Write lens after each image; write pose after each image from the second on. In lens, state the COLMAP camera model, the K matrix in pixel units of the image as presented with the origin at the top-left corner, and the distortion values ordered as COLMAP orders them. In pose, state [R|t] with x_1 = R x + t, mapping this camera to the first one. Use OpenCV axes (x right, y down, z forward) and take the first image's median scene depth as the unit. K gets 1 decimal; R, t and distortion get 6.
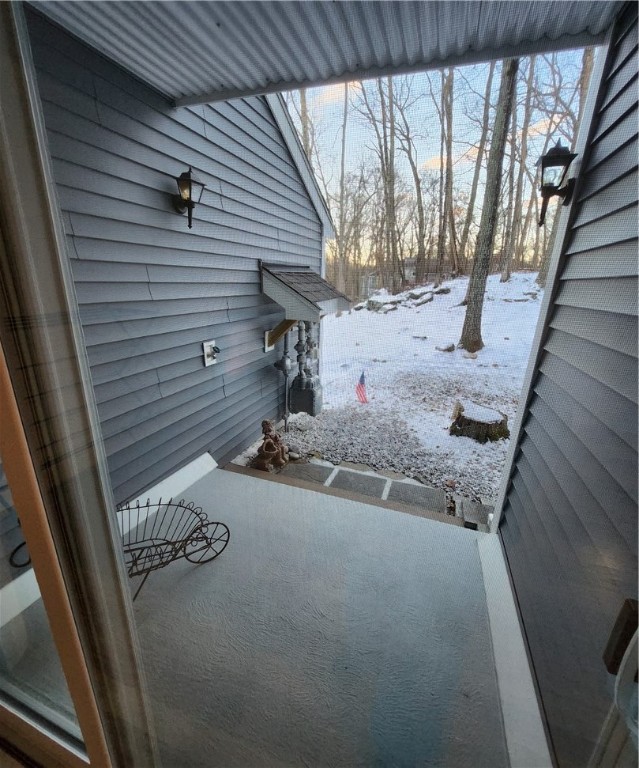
lens RADIAL K [[335.5, 0, 326.3], [0, 335.5, 386.8], [0, 0, 1]] dist [-0.012058, 0.003168]
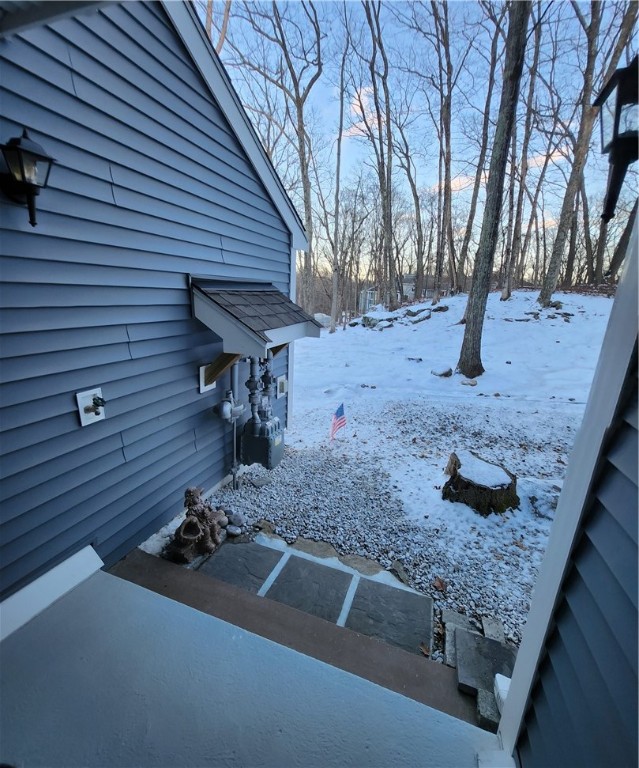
lens RADIAL K [[335.5, 0, 325.0], [0, 335.5, 383.1], [0, 0, 1]] dist [-0.012058, 0.003168]
pose [[0.999809, 0.019457, -0.001822, 0.073749], [-0.019522, 0.998642, -0.048303, -0.067261], [0.000880, 0.048329, 0.998831, 0.166609]]
